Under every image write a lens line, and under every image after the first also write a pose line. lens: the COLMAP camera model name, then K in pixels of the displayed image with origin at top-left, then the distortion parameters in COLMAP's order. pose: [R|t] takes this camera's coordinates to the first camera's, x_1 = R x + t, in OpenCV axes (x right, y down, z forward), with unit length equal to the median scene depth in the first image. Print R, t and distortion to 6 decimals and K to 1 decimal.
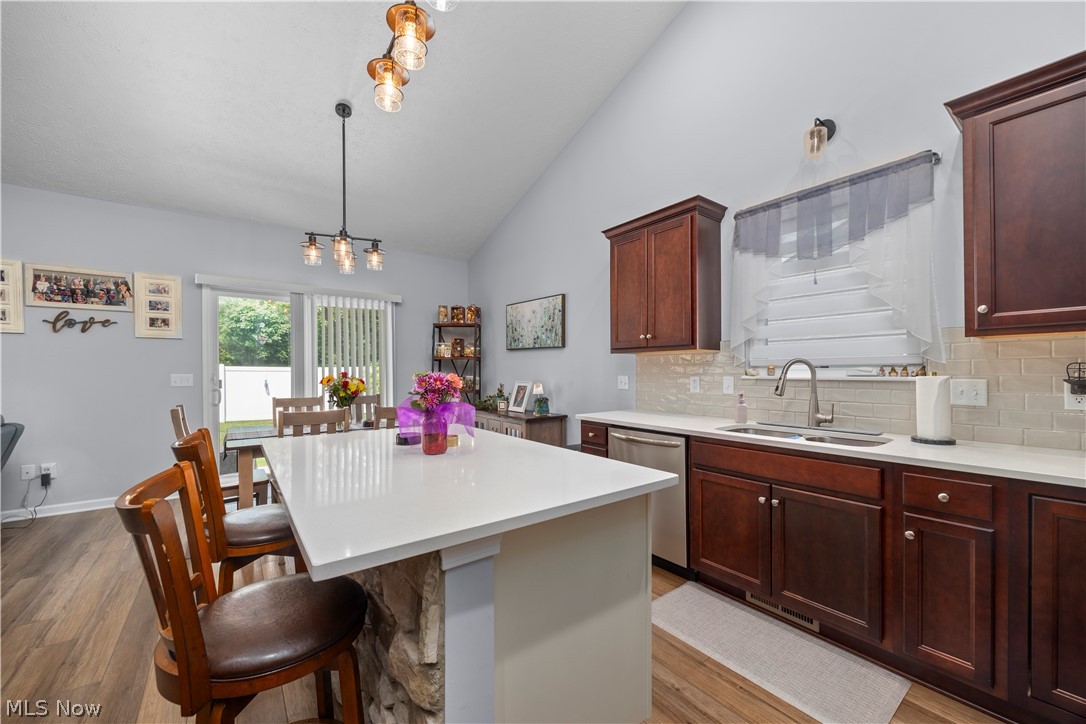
lens RADIAL K [[428.0, 0, 532.4], [0, 428.0, 371.7], [0, 0, 1]] dist [0.006633, -0.000614]
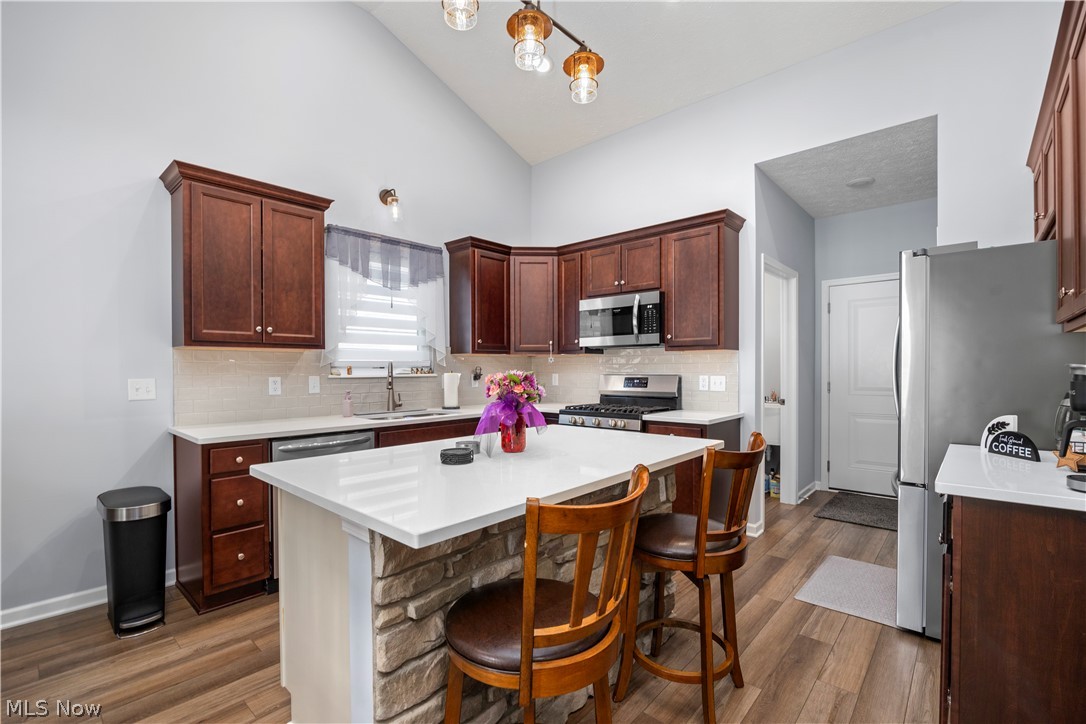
lens RADIAL K [[479.3, 0, 551.8], [0, 479.3, 375.7], [0, 0, 1]] dist [-0.006050, -0.003199]
pose [[-0.225573, -0.010418, 0.974170, -0.583179], [0.005353, 0.999914, 0.011933, -0.000444], [-0.974211, 0.007906, -0.225498, 0.513883]]
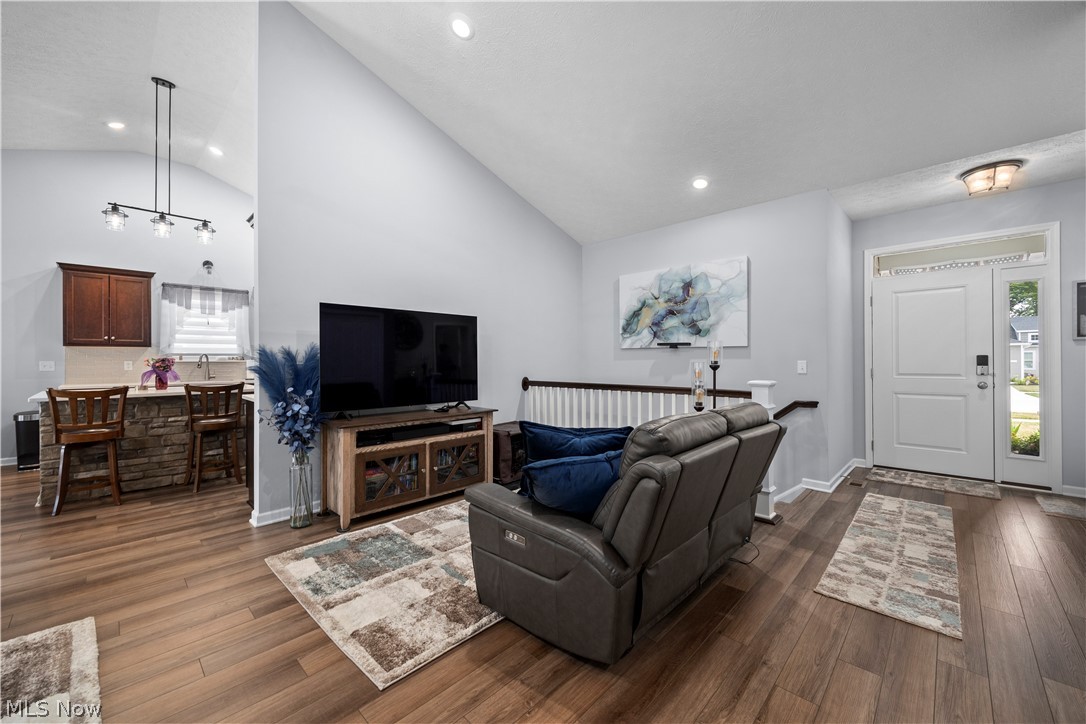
lens RADIAL K [[428.0, 0, 557.0], [0, 428.0, 363.8], [0, 0, 1]] dist [0.006633, -0.000614]
pose [[-0.184758, -0.007985, 0.982752, -1.362220], [0.001662, 0.999963, 0.008437, 0.007661], [-0.982783, 0.003192, -0.184738, -0.343819]]
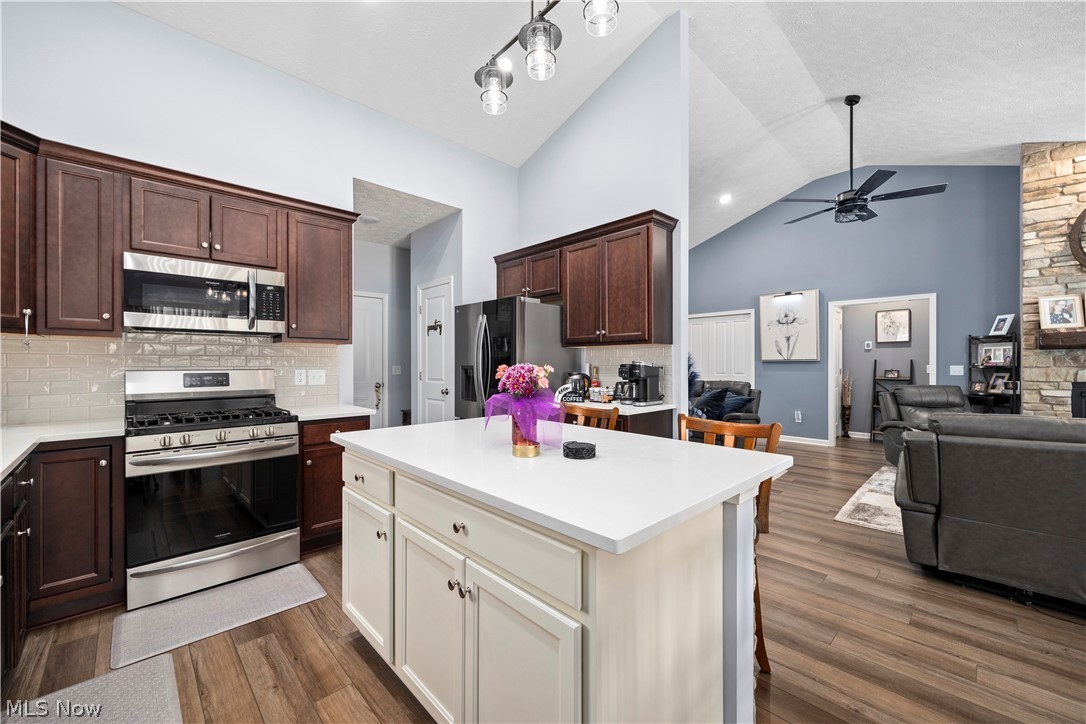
lens RADIAL K [[428.0, 0, 544.9], [0, 428.0, 365.4], [0, 0, 1]] dist [0.006633, -0.000614]
pose [[-0.989518, 0.002211, -0.144394, -0.056236], [0.001230, 0.999976, 0.006886, -0.000889], [0.144406, 0.006636, -0.989496, 0.878690]]
